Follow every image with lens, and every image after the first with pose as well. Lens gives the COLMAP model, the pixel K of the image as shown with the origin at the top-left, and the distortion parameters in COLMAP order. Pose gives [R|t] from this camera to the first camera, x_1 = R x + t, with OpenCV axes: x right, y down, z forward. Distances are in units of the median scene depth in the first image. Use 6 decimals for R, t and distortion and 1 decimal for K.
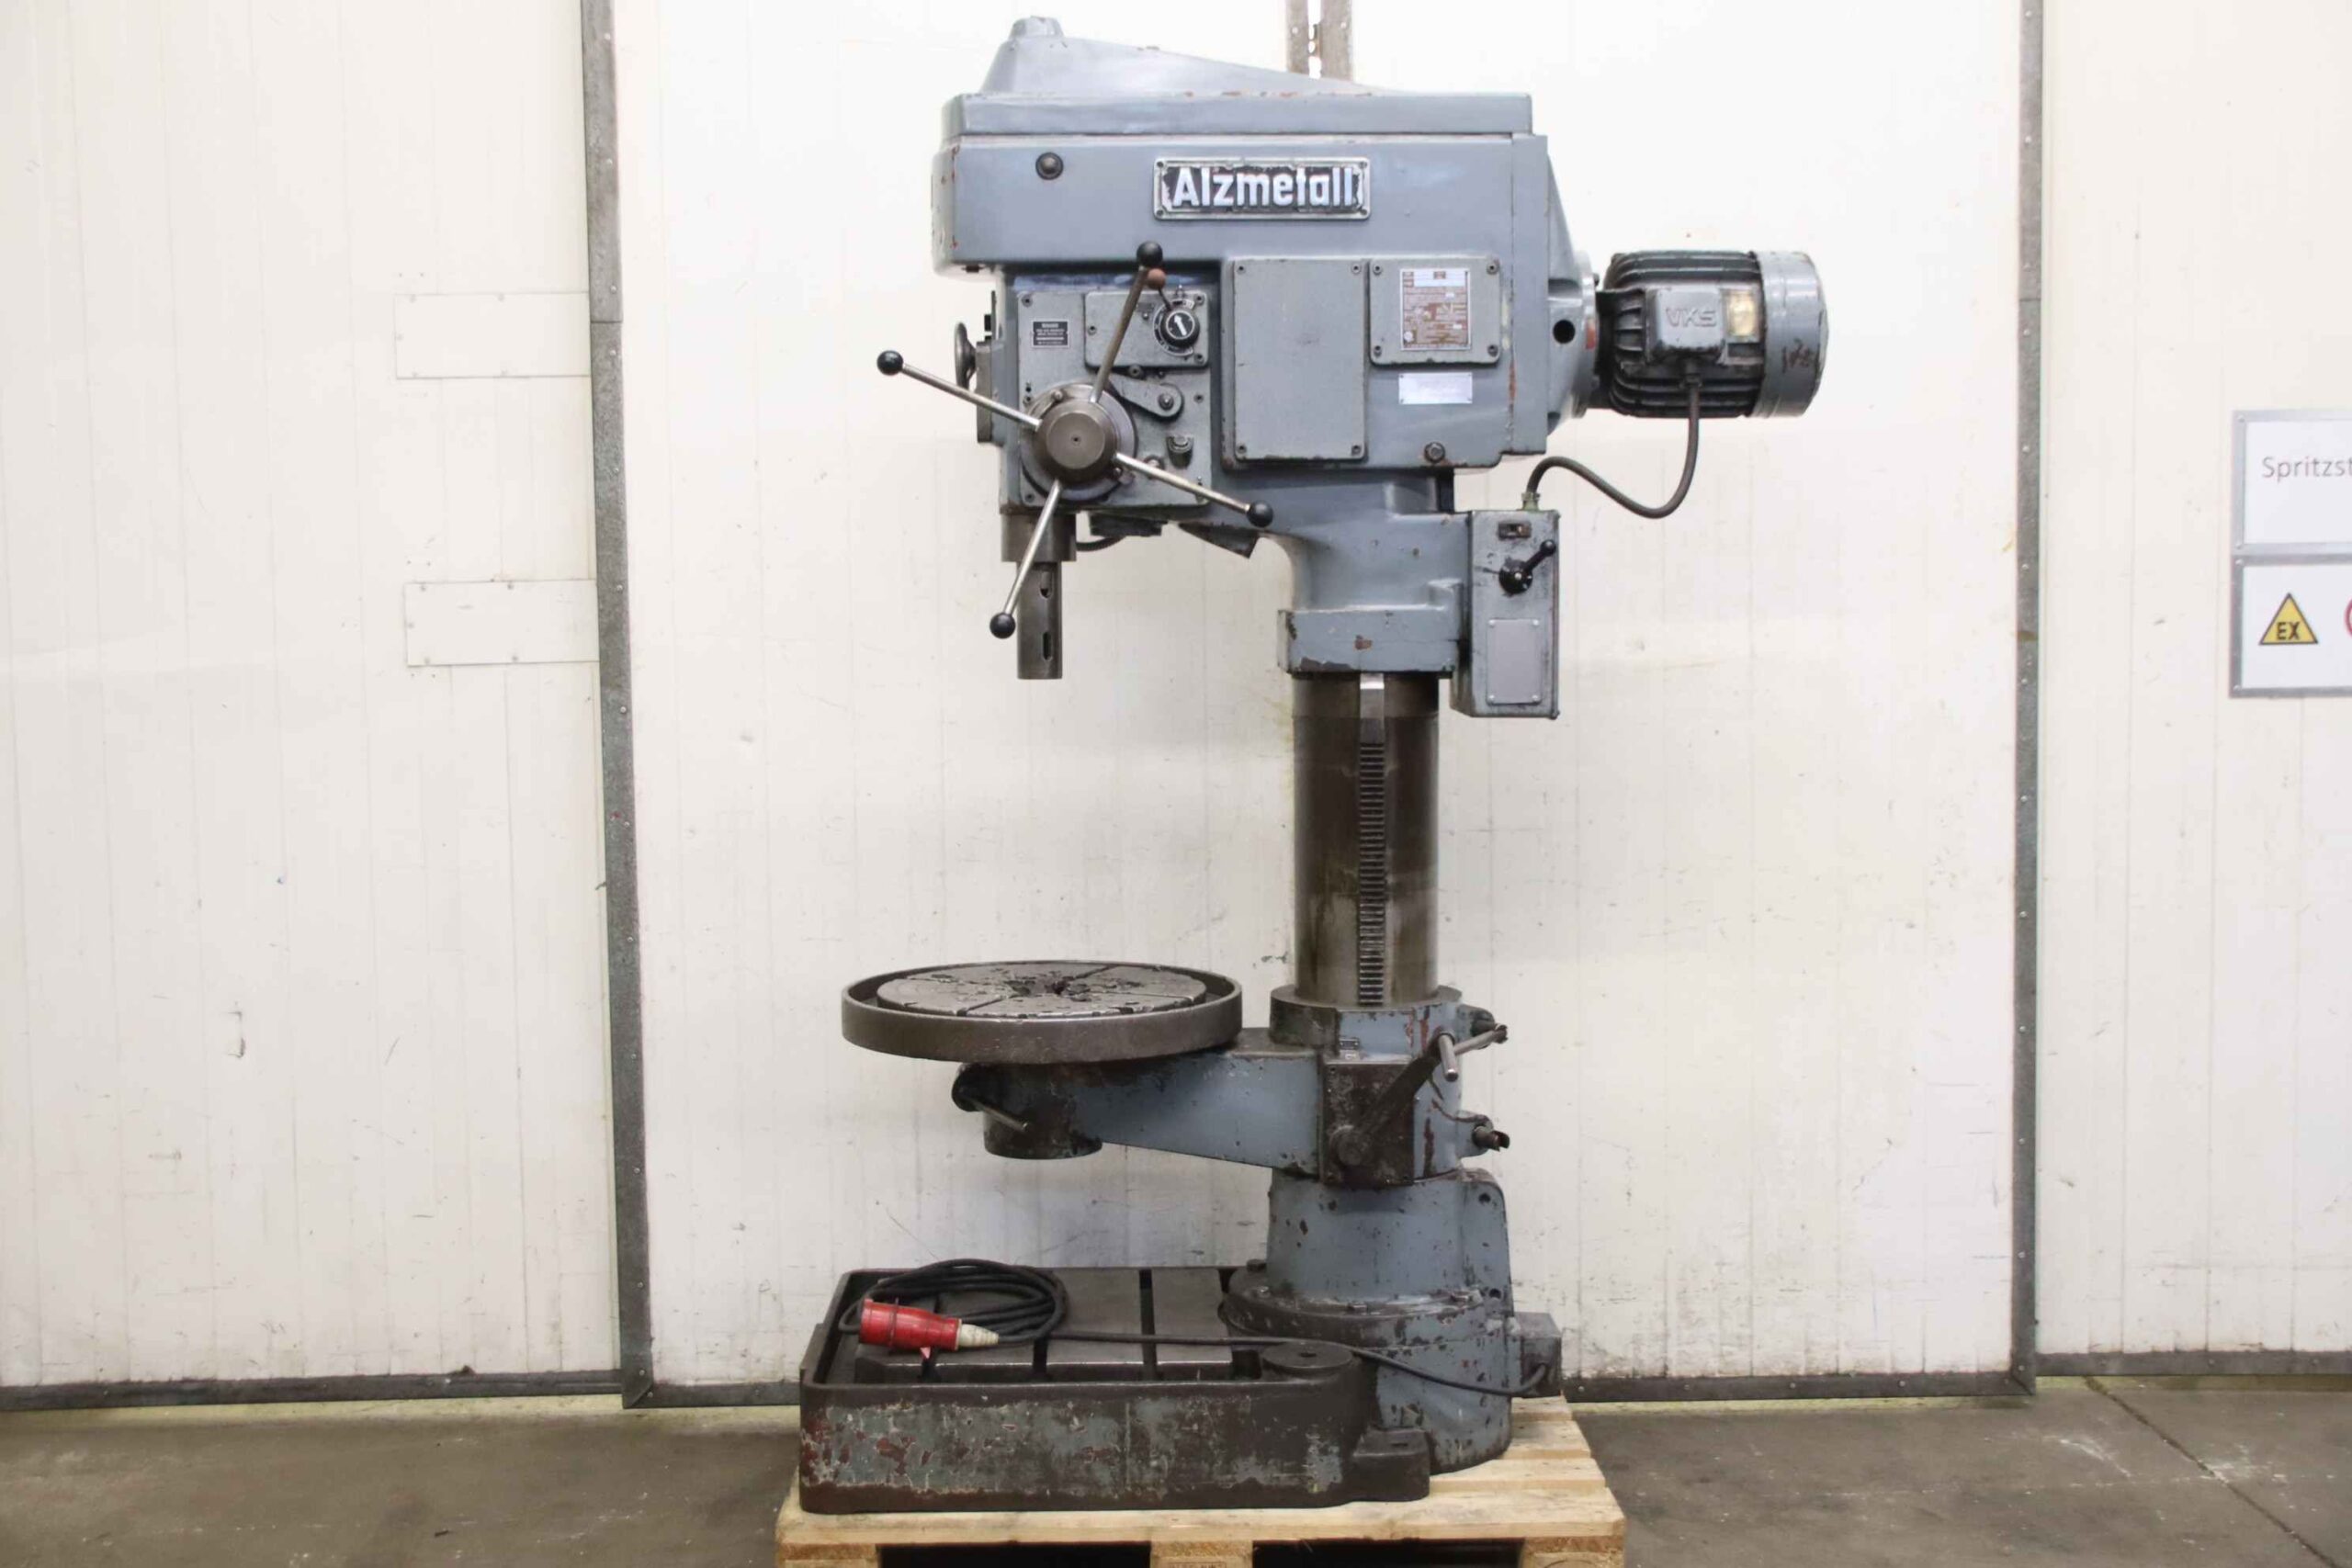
lens RADIAL K [[2848.7, 0, 1187.3], [0, 2848.7, 760.0], [0, 0, 1]] dist [0.006263, 0.000000]
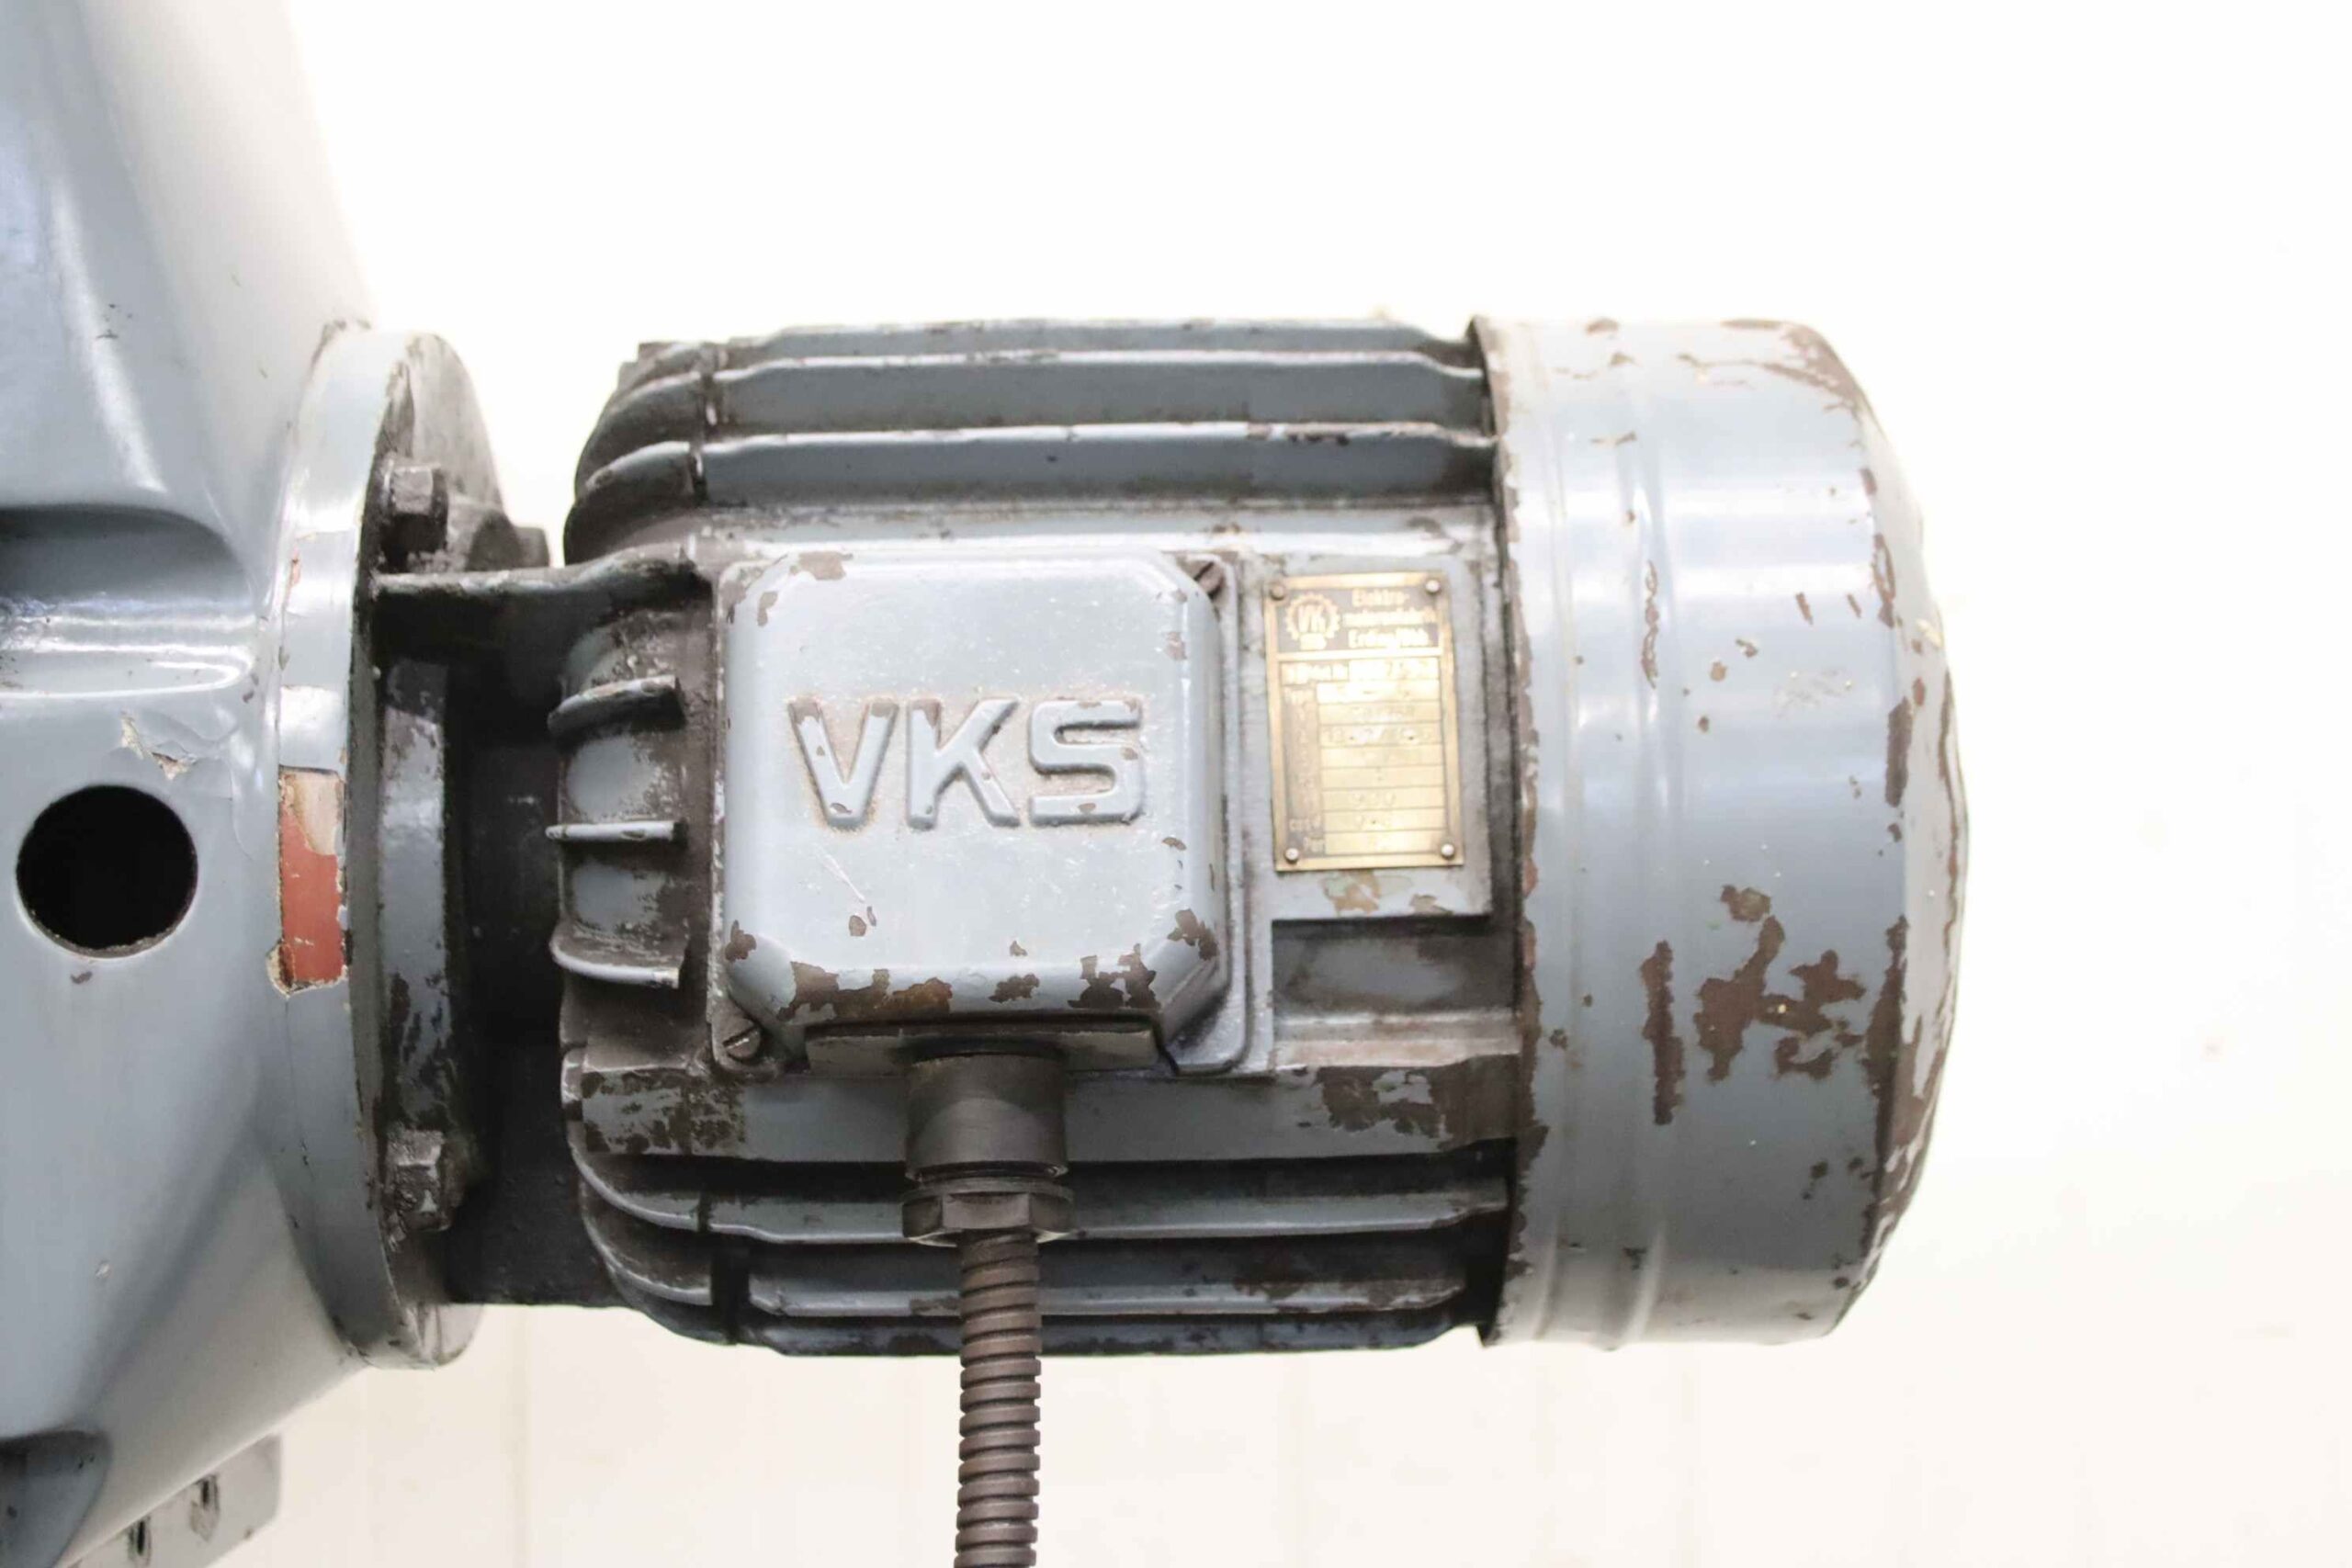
lens RADIAL K [[3967.8, 0, 1178.0], [0, 3967.8, 781.9], [0, 0, 1]] dist [0.067224, 0.000000]
pose [[0.999892, -0.012124, 0.008252, 0.182995], [0.012909, 0.994613, -0.102854, -0.132459], [-0.006960, 0.102950, 0.994662, 0.795225]]
